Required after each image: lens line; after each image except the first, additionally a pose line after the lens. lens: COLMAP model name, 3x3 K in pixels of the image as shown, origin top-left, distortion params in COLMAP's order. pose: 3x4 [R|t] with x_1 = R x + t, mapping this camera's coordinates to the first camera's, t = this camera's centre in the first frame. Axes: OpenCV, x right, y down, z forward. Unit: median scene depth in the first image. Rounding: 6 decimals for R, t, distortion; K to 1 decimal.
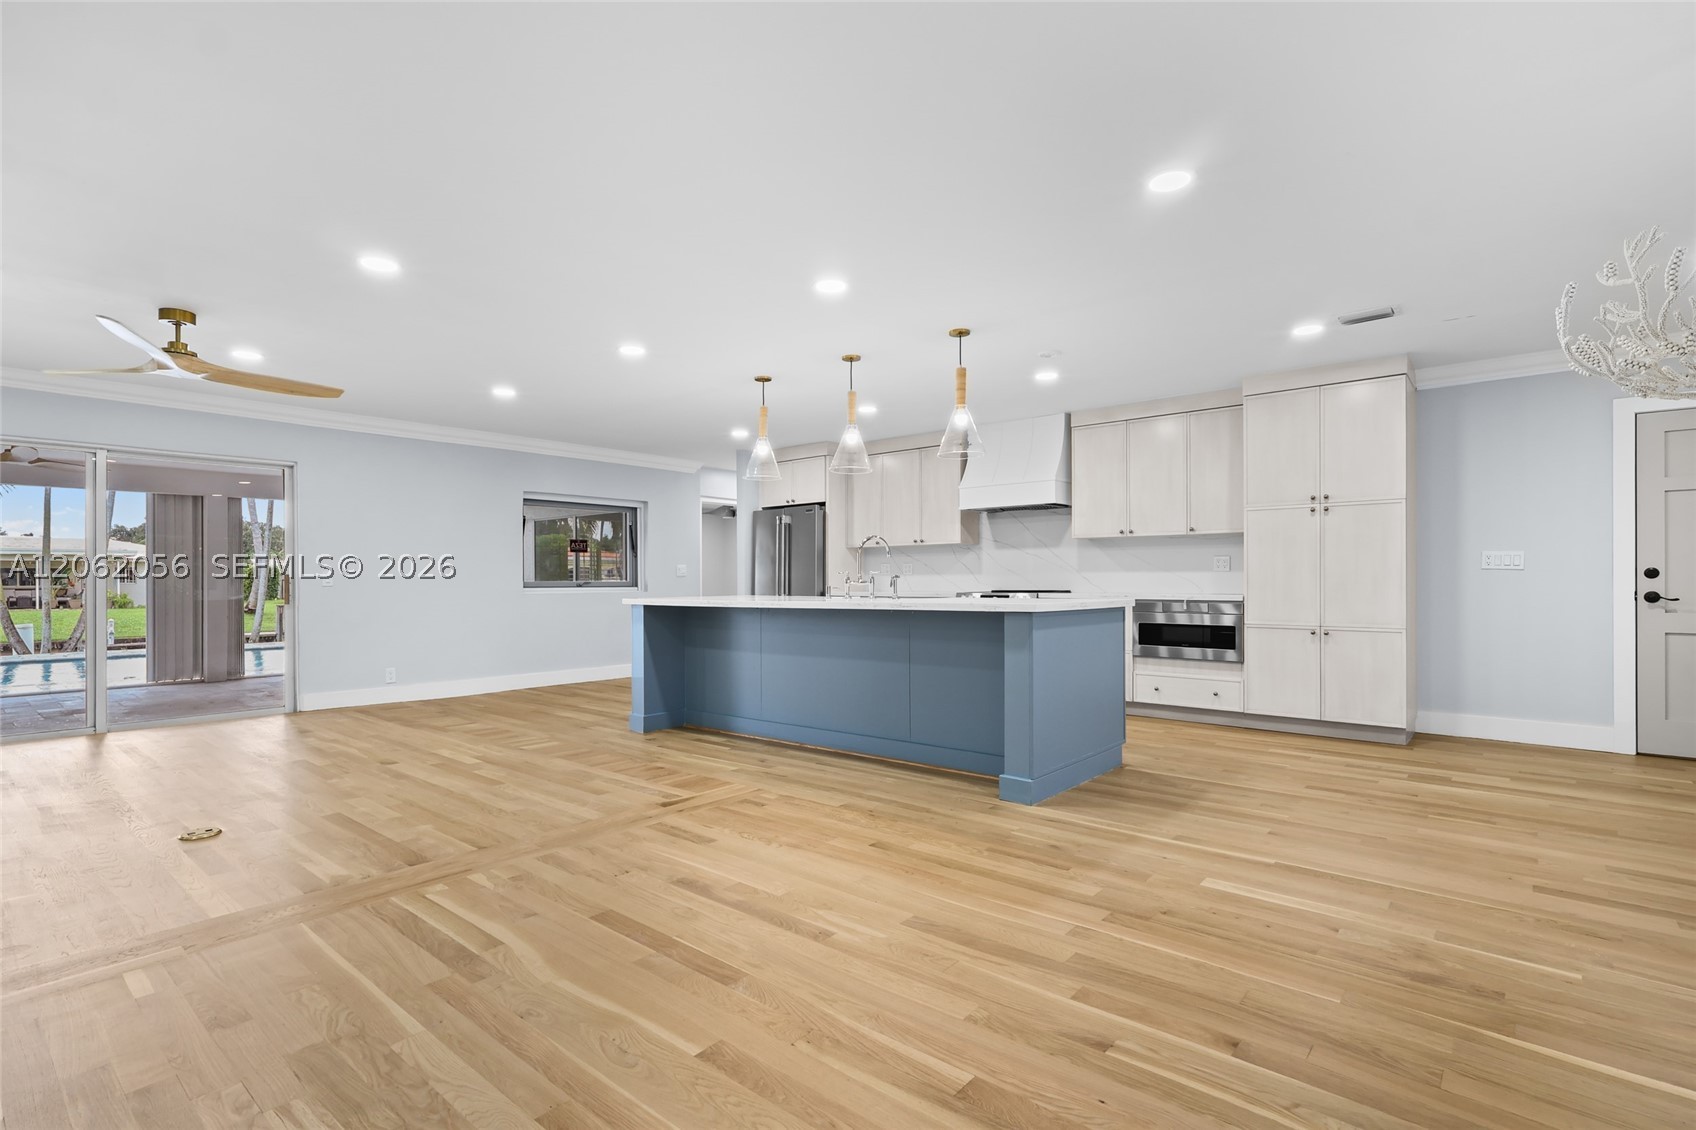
lens RADIAL K [[821.4, 0, 846.3], [0, 821.4, 577.1], [0, 0, 1]] dist [0.003318, -0.000353]
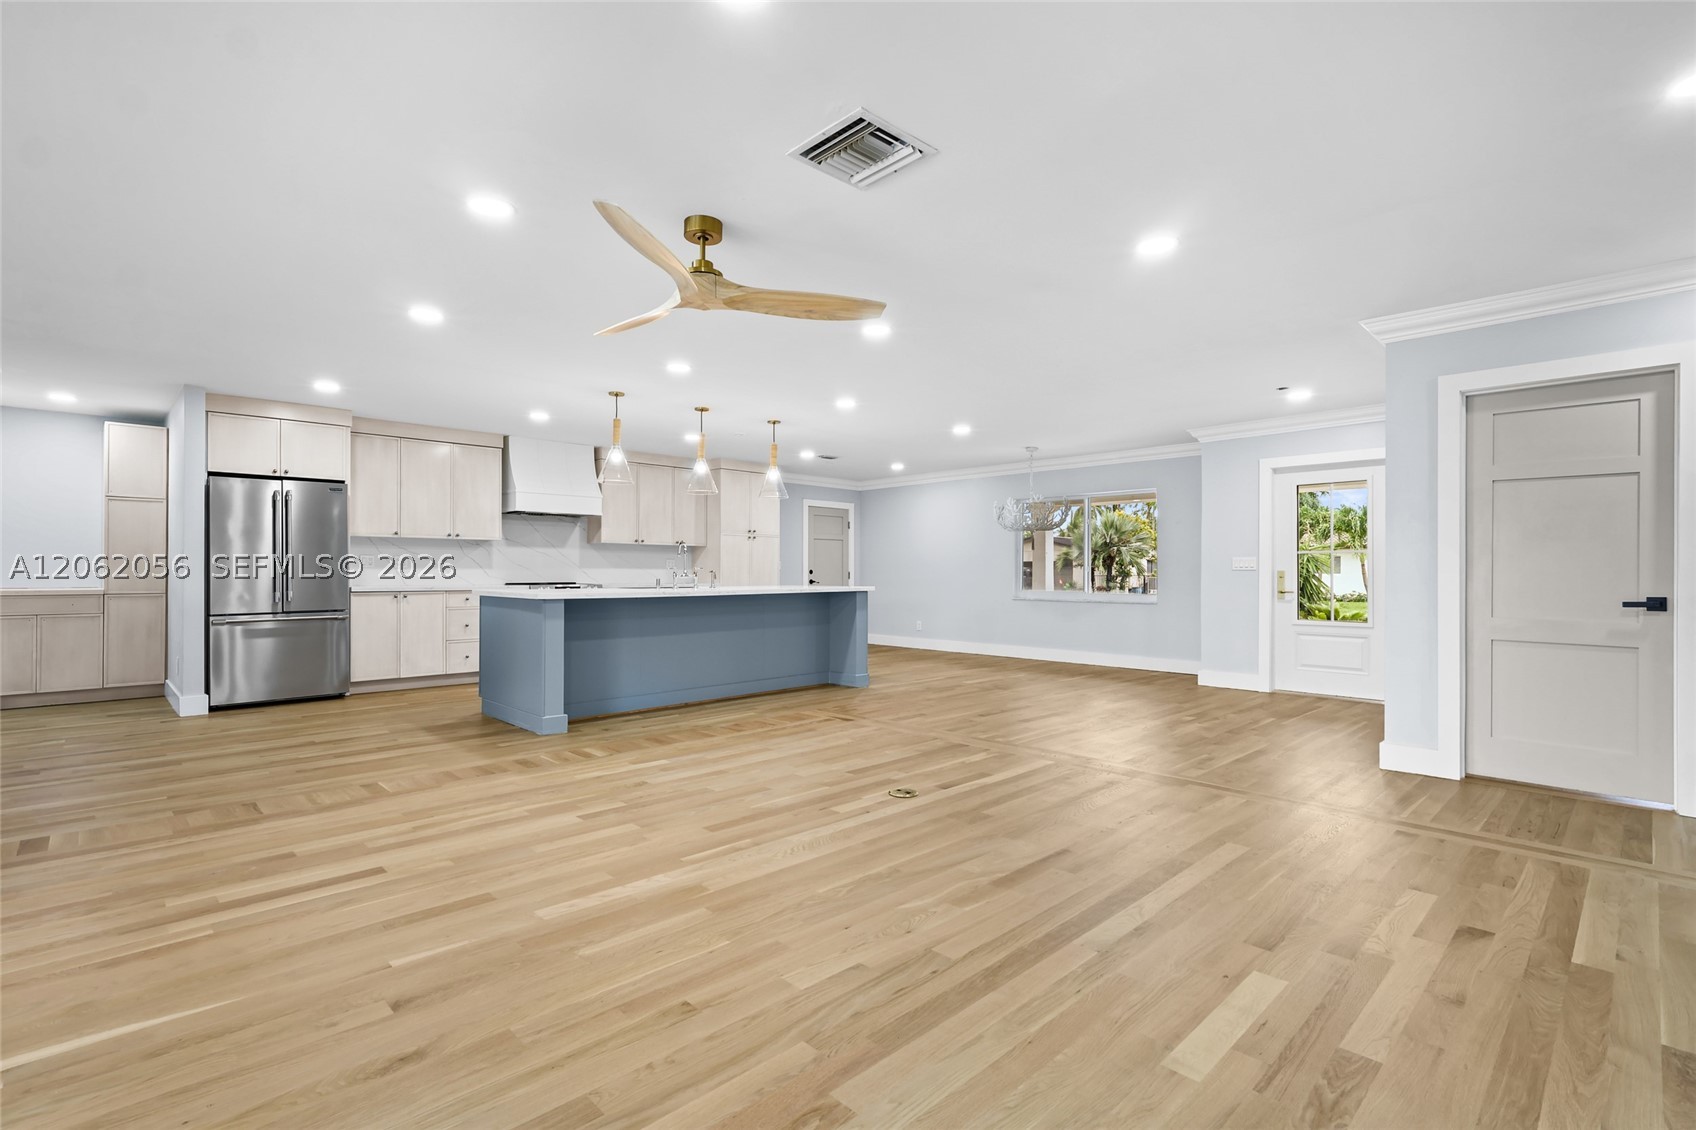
lens RADIAL K [[773.3, 0, 844.6], [0, 773.3, 575.5], [0, 0, 1]] dist [0.001711, 0.000047]
pose [[0.091285, 0.000274, 0.995825, -1.129785], [-0.005443, 0.999985, 0.000224, 0.004317], [-0.995810, -0.005441, 0.091286, 0.594221]]
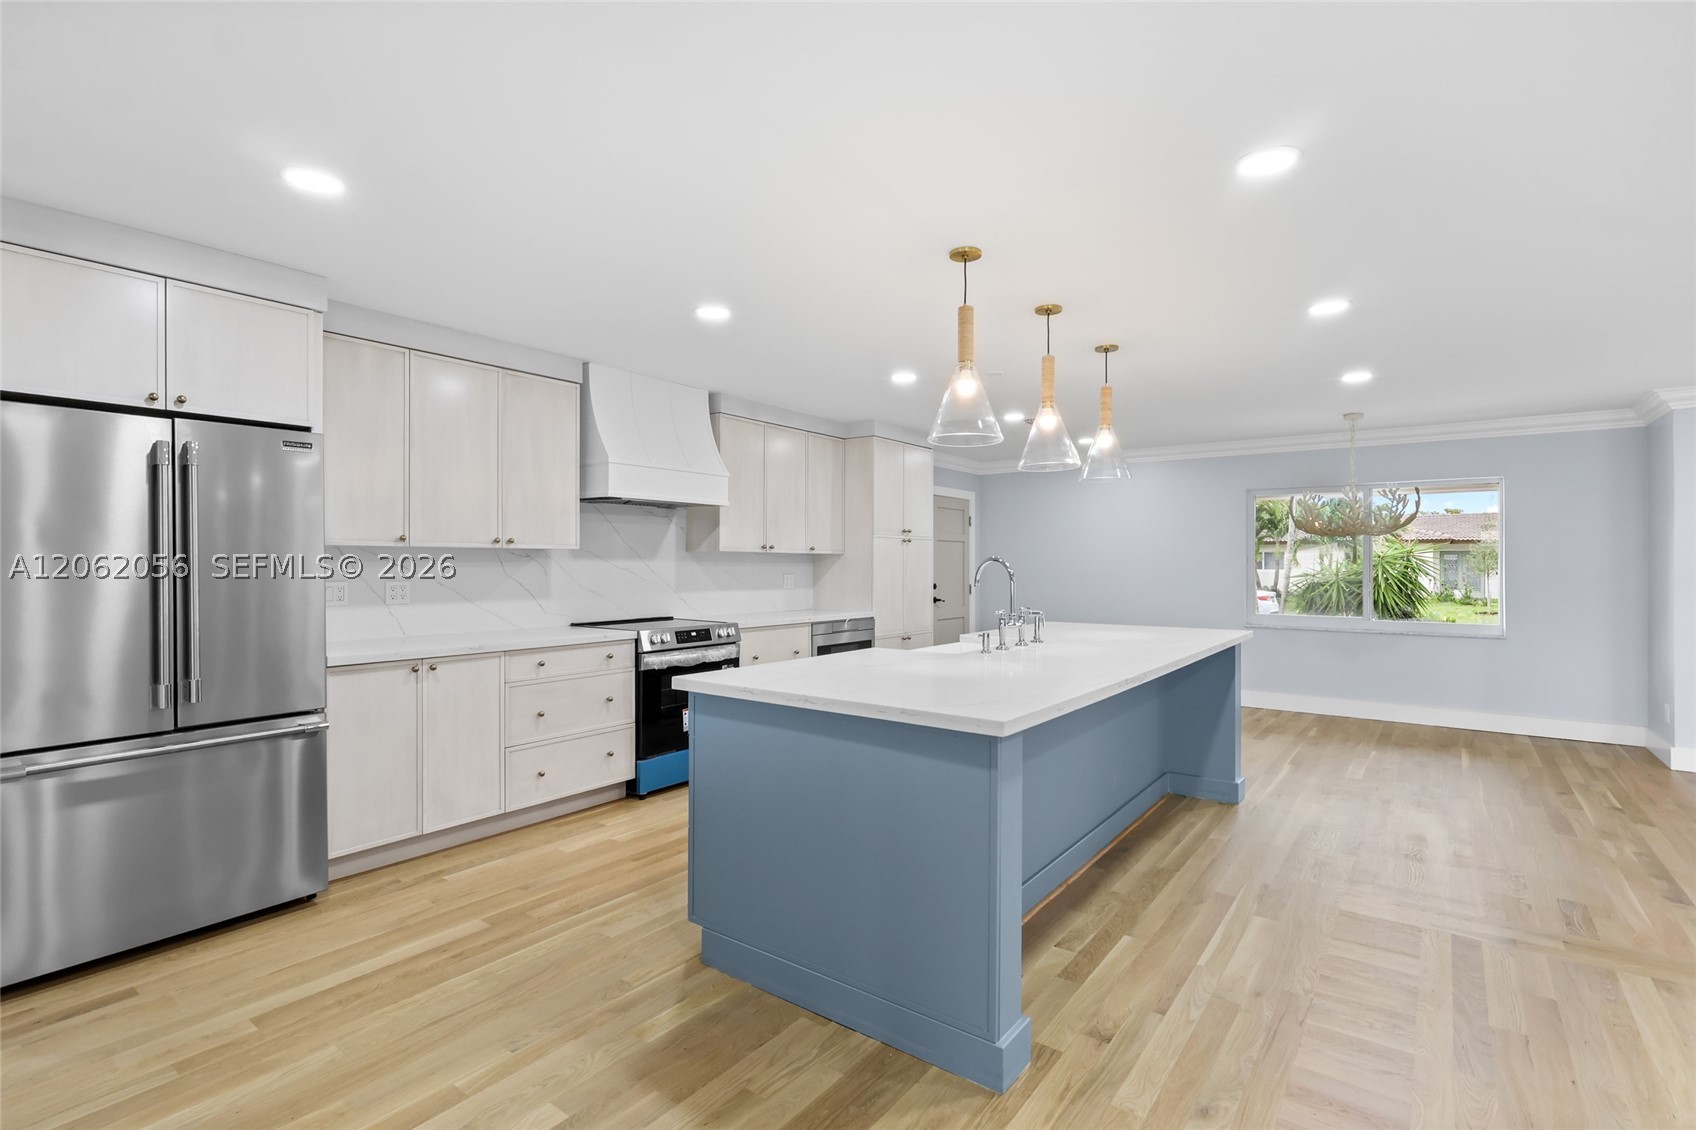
lens RADIAL K [[797.9, 0, 848.0], [0, 797.9, 565.0], [0, 0, 1]] dist [0.001122, -0.000026]
pose [[-0.062455, 0.001875, 0.998046, -0.614717], [-0.006213, 0.999978, -0.002267, -0.039368], [-0.998028, -0.006342, -0.062442, 1.113512]]
